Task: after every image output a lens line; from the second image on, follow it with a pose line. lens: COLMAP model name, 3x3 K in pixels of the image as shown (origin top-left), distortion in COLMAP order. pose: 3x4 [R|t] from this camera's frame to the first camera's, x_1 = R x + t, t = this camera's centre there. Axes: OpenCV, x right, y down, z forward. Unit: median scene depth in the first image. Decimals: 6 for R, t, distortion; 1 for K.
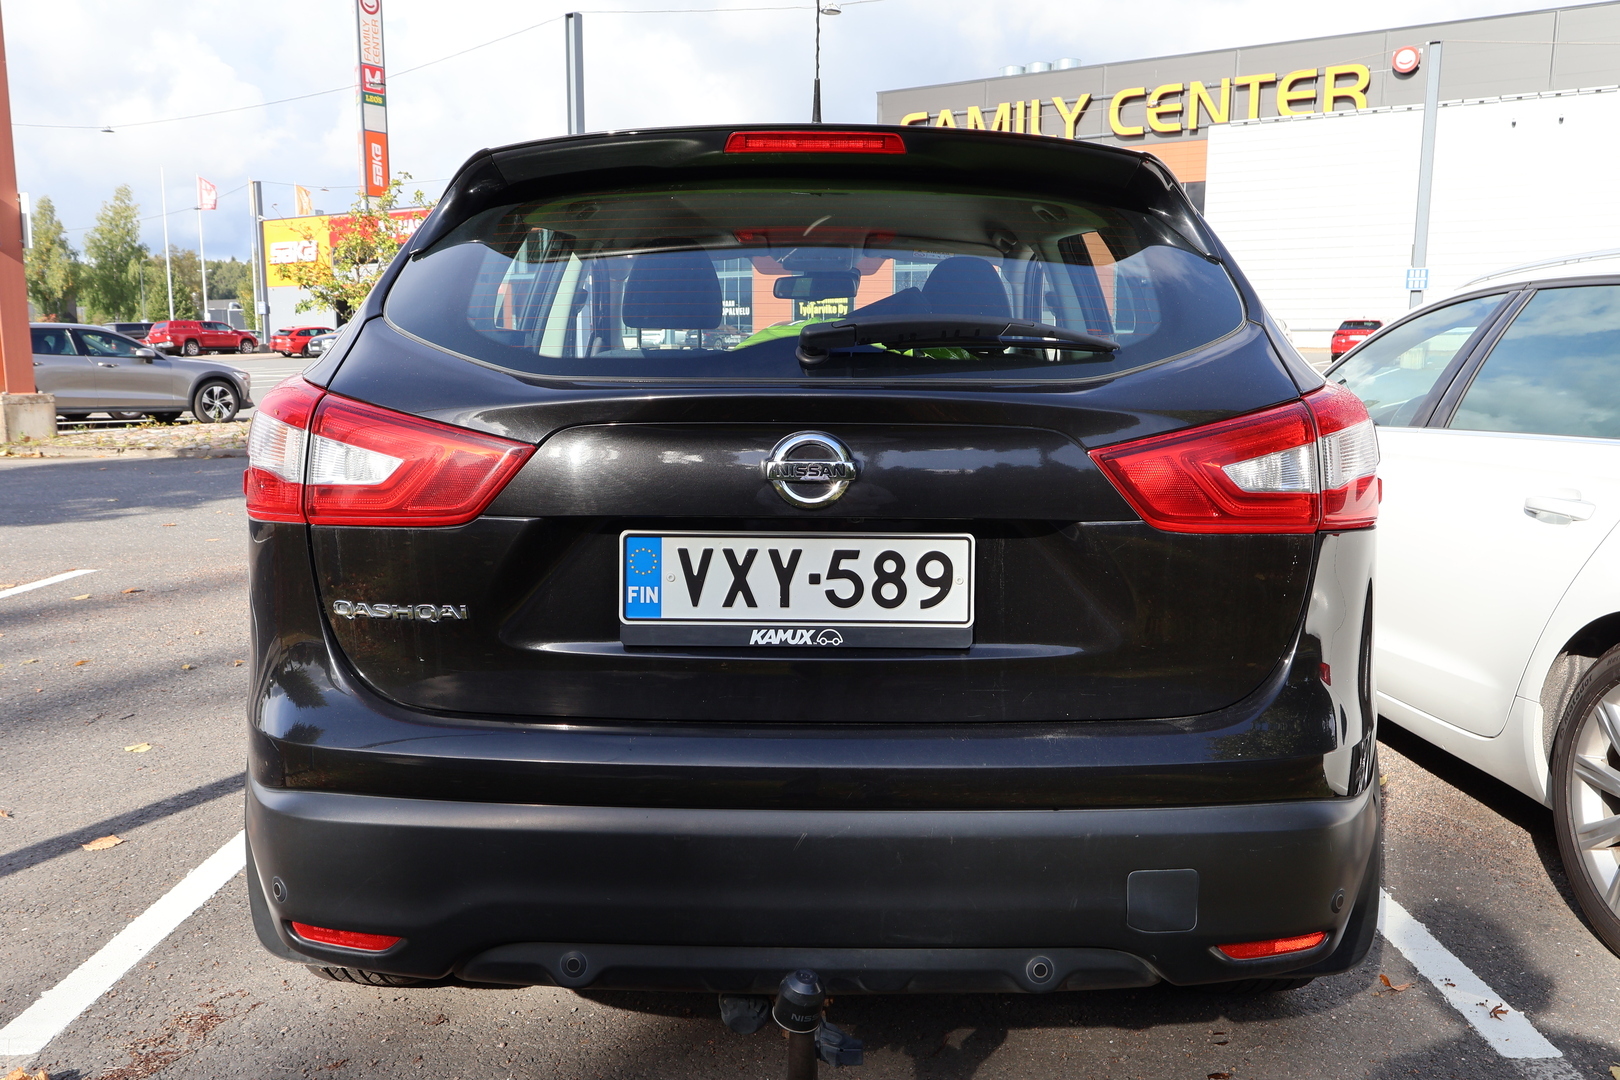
lens RADIAL K [[1281.9, 0, 809.4], [0, 1281.9, 543.3], [0, 0, 1]] dist [-0.001660, 0.004474]
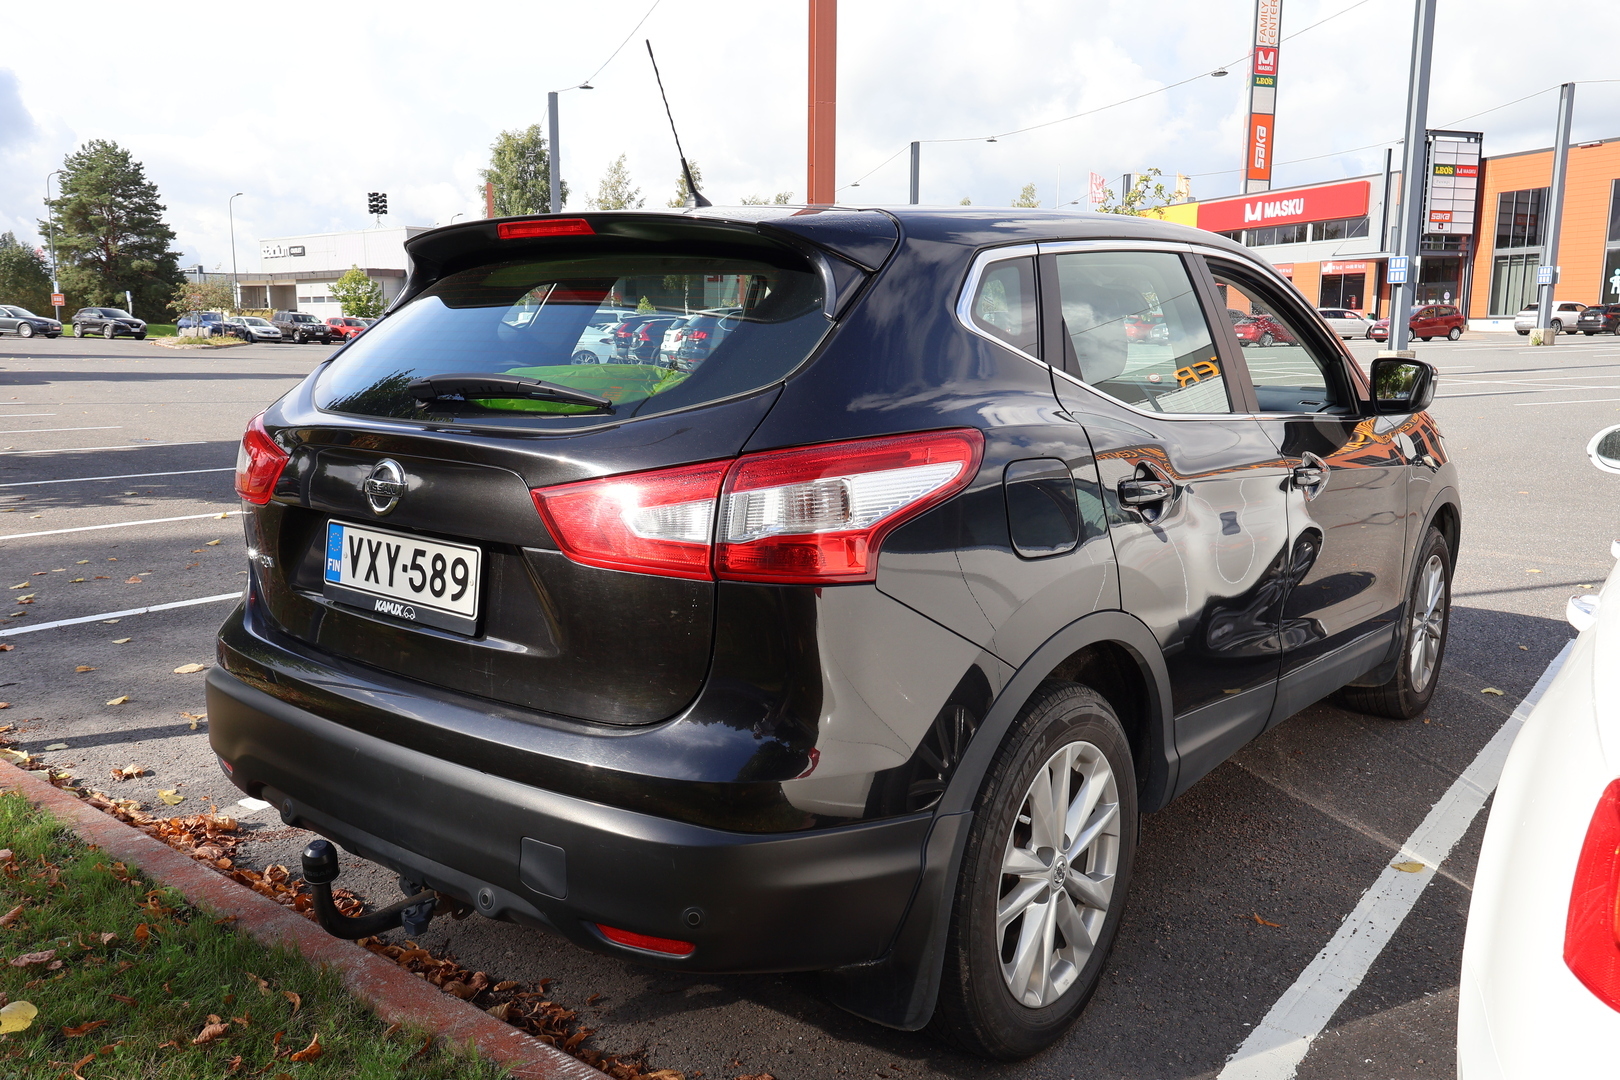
lens RADIAL K [[1281.9, 0, 814.7], [0, 1281.9, 532.4], [0, 0, 1]] dist [-0.001660, 0.004474]
pose [[0.781967, 0.099428, -0.615338, 0.320526], [-0.094837, 0.994681, 0.040205, -0.028743], [0.616063, 0.026918, 0.787237, 0.055971]]
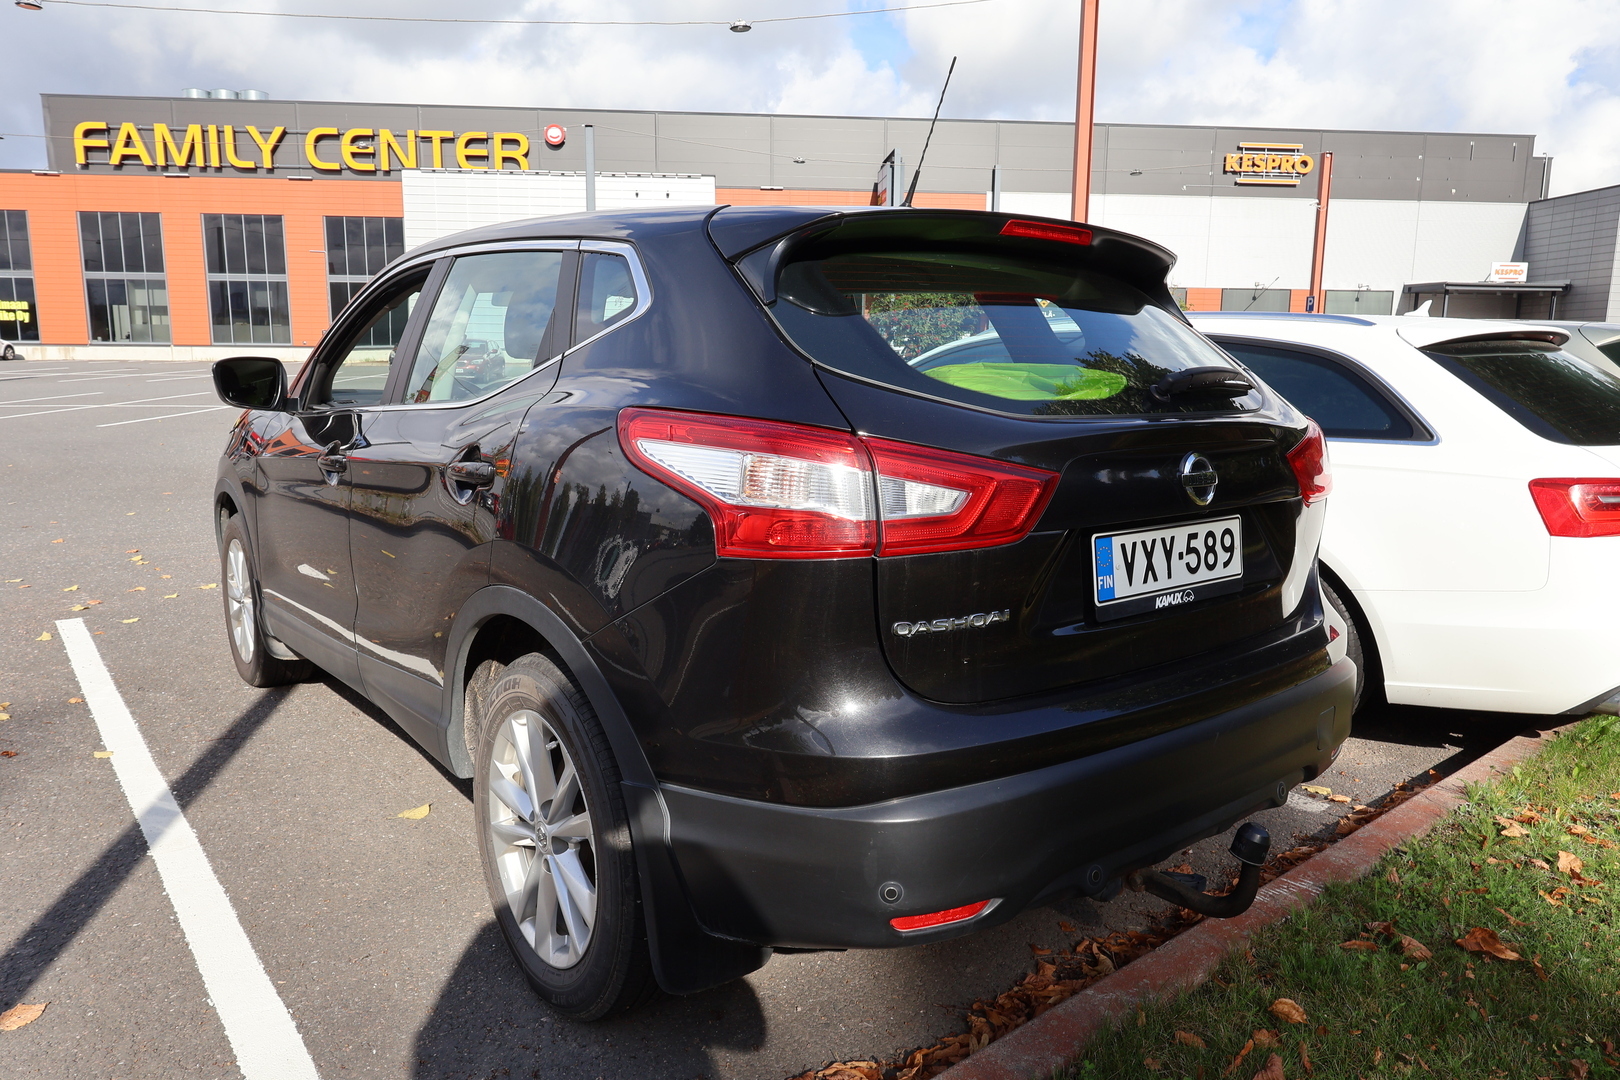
lens RADIAL K [[1079.0, 0, 816.8], [0, 1079.0, 543.6], [0, 0, 1]] dist [0.000907, 0.001791]
pose [[0.779504, -0.100323, 0.618312, -0.283495], [0.090456, 0.994773, 0.047366, -0.021196], [-0.619832, 0.019008, 0.784504, 0.088632]]
